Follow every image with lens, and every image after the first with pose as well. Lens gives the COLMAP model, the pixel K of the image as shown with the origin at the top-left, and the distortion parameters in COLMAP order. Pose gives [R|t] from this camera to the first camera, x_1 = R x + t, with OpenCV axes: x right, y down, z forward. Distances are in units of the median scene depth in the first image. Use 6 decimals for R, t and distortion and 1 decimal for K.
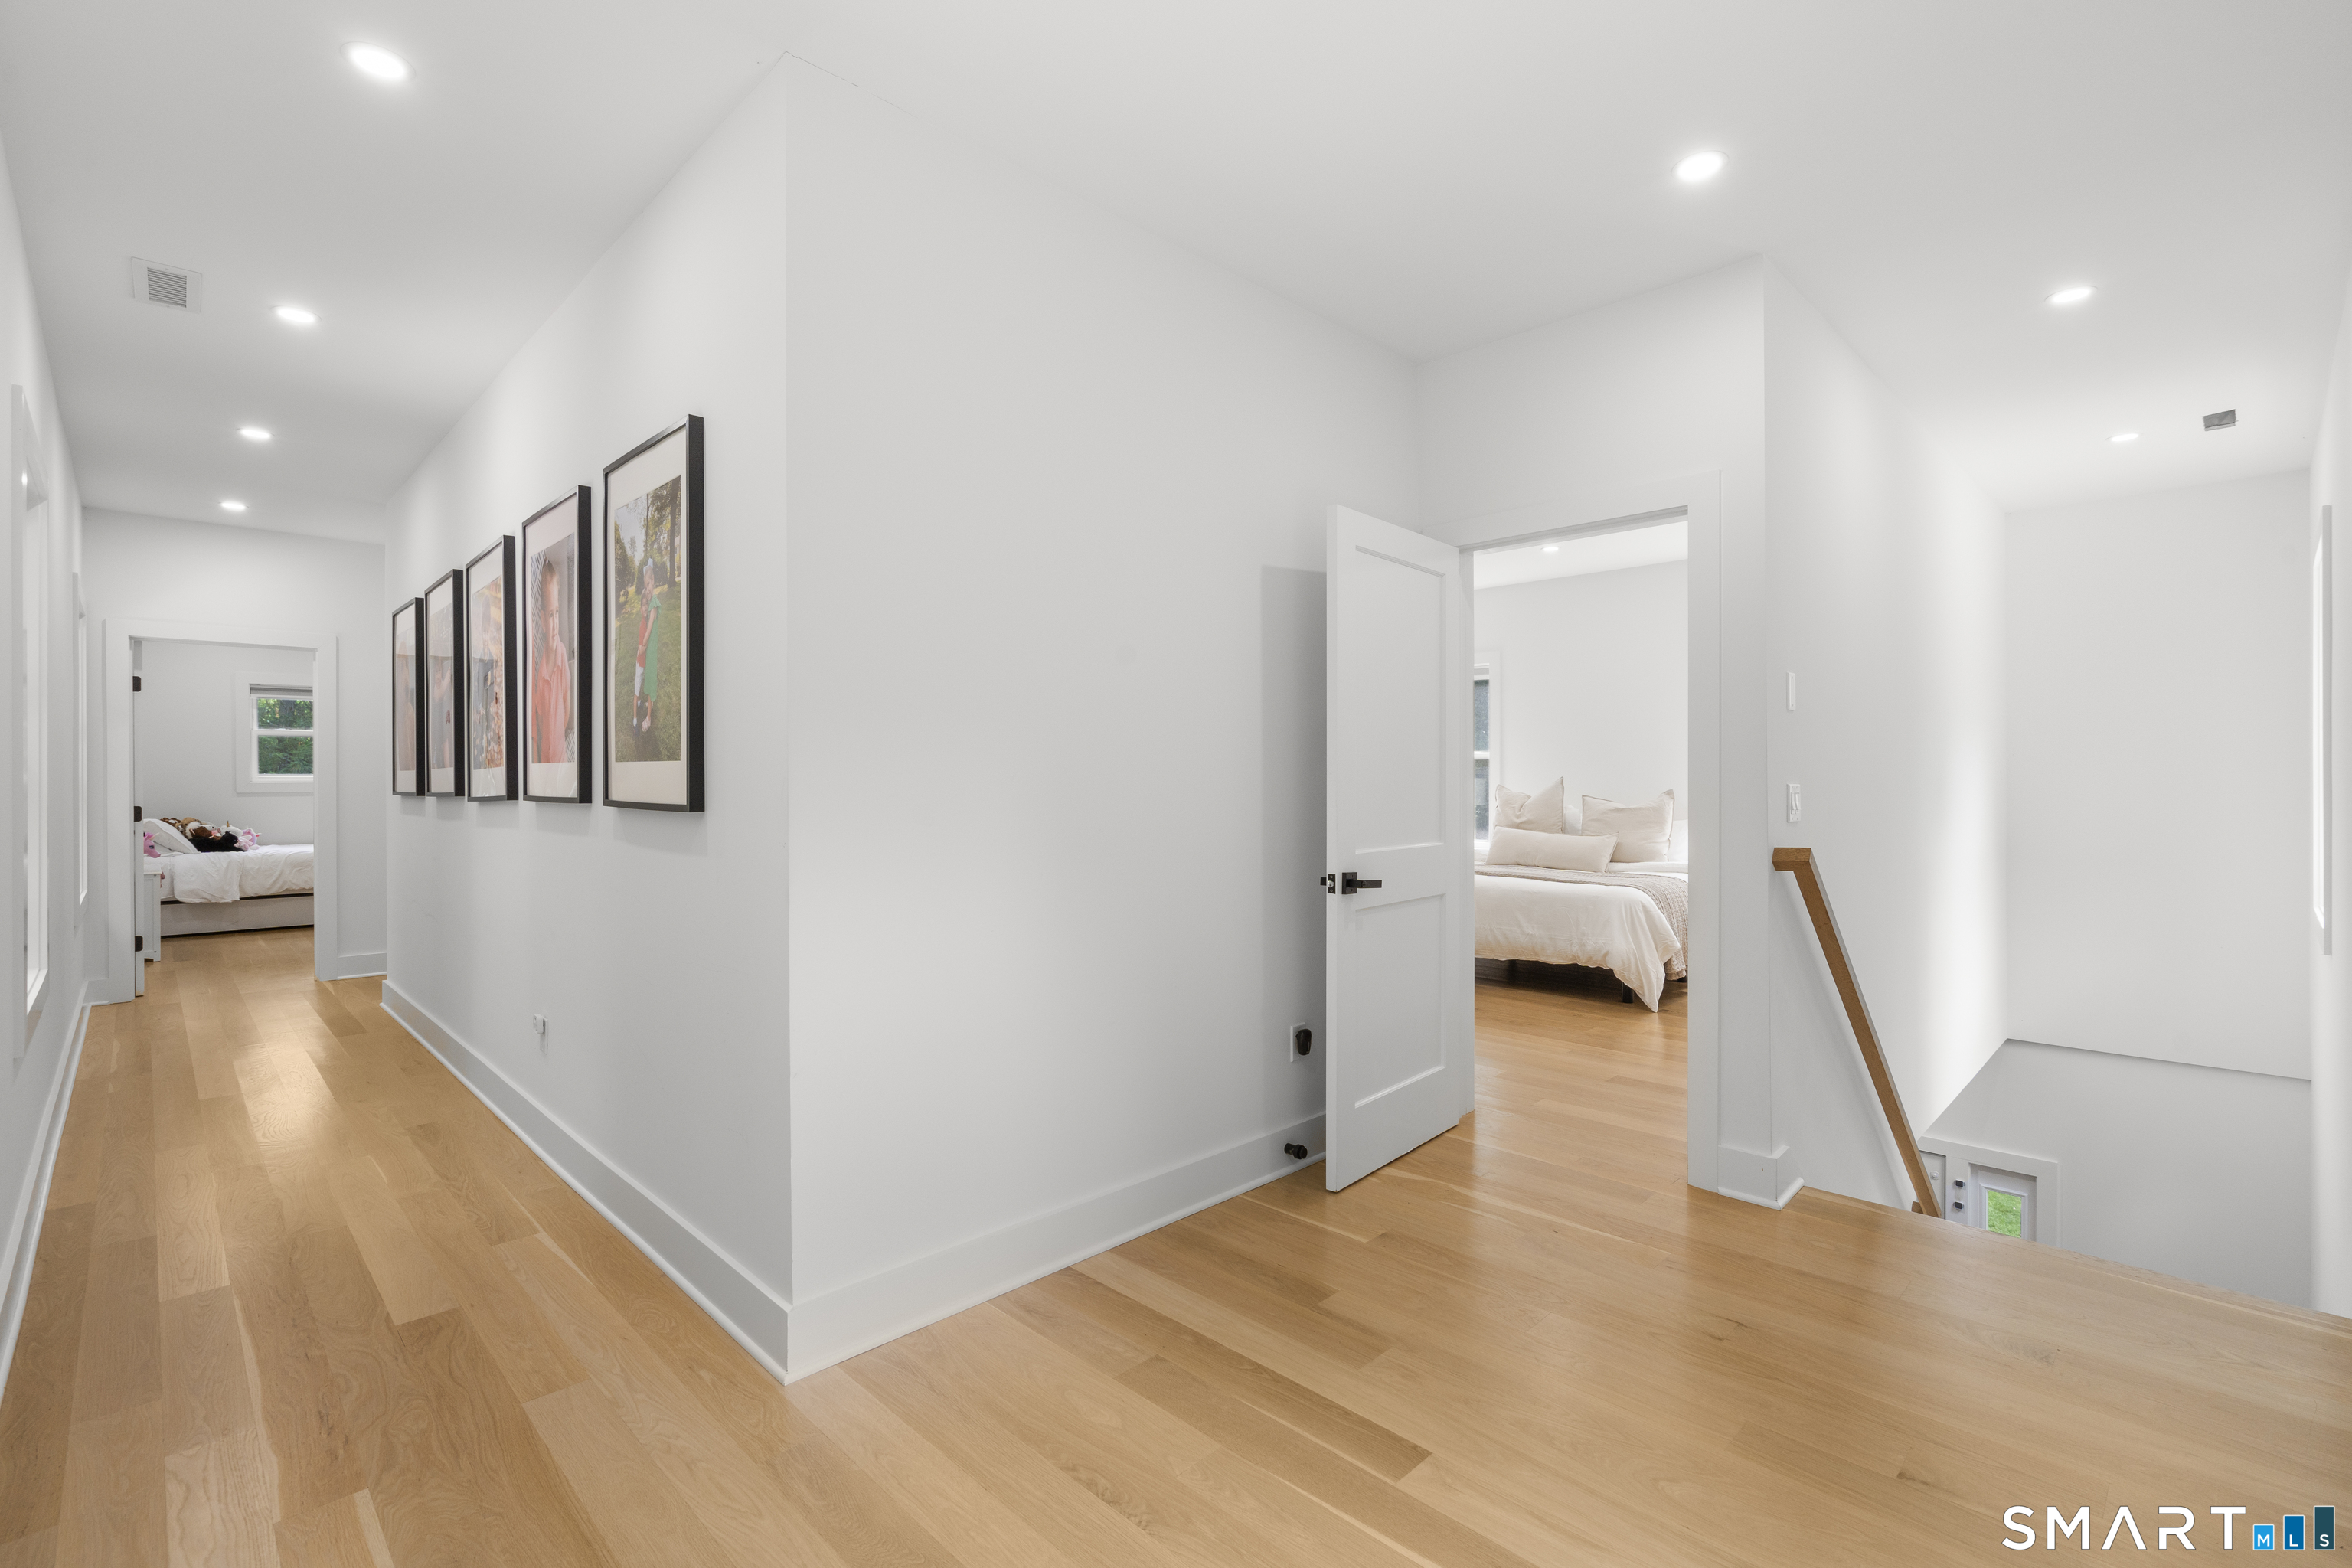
lens RADIAL K [[1044.9, 0, 1172.7], [0, 1044.9, 777.8], [0, 0, 1]] dist [0.001206, 0.000143]
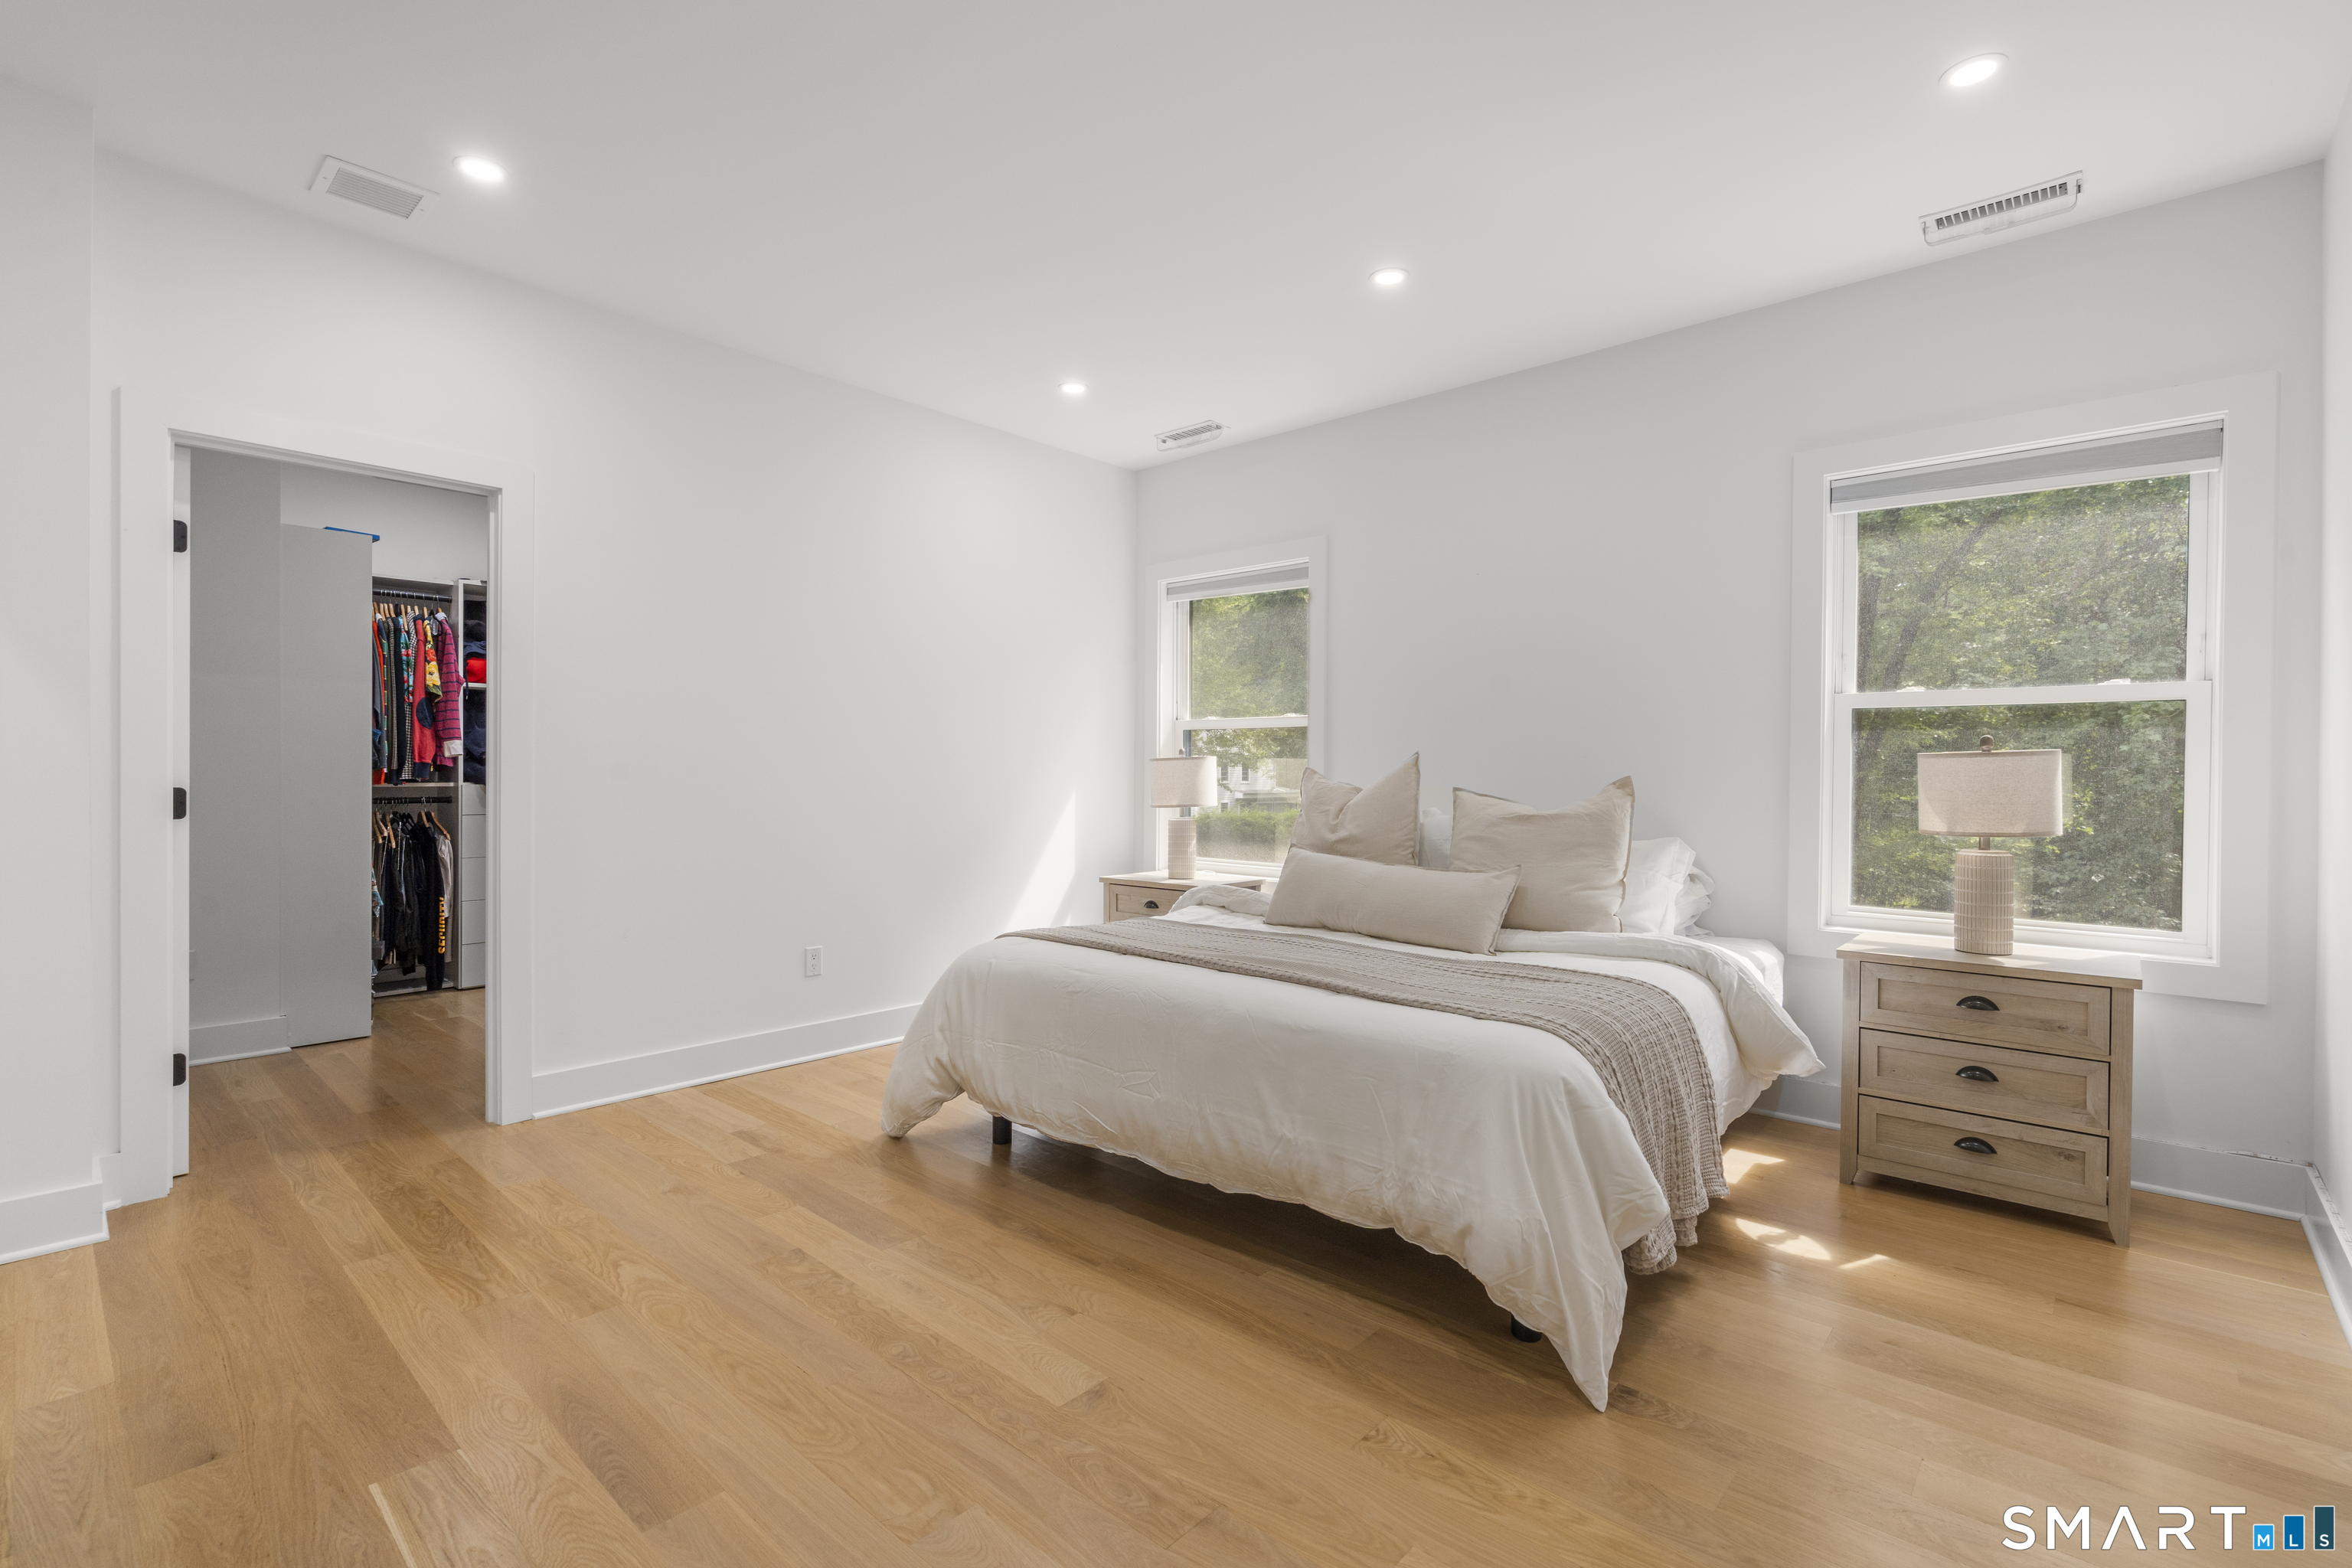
lens RADIAL K [[1044.9, 0, 1175.2], [0, 1044.9, 777.1], [0, 0, 1]] dist [0.001206, 0.000143]
pose [[0.997939, 0.009945, 0.063395, 0.272748], [-0.010068, 0.999948, 0.001617, 0.014063], [-0.063375, -0.002252, 0.997987, 0.608679]]
